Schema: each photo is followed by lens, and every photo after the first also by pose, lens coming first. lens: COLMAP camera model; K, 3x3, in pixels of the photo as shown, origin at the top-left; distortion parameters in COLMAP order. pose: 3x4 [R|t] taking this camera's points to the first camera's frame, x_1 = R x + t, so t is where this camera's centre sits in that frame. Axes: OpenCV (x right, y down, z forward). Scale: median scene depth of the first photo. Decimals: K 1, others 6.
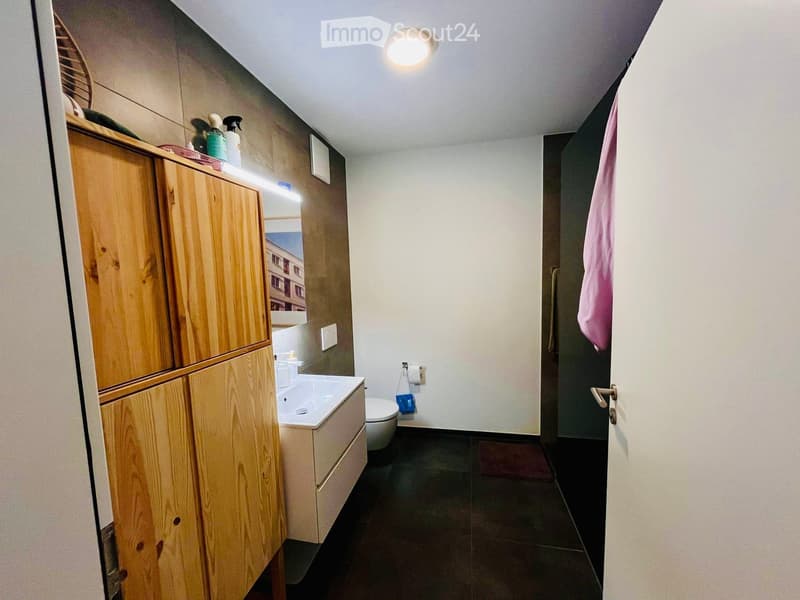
lens RADIAL K [[321.5, 0, 397.7], [0, 321.5, 304.6], [0, 0, 1]] dist [-0.003354, -0.000299]
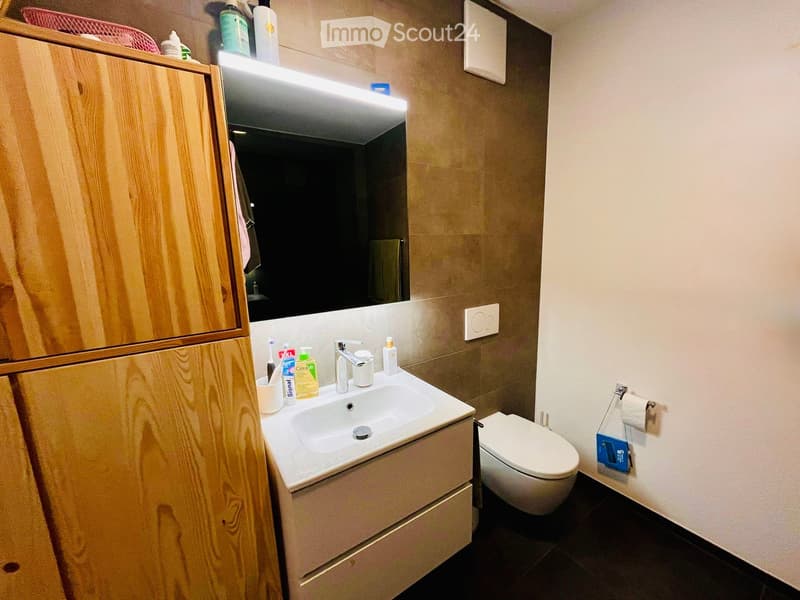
lens RADIAL K [[321.5, 0, 397.7], [0, 321.5, 304.6], [0, 0, 1]] dist [-0.003354, -0.000299]
pose [[0.723722, 0.130622, -0.677617, 0.152428], [-0.054861, 0.989705, 0.132188, -0.023095], [0.687908, -0.058493, 0.723437, 0.481224]]
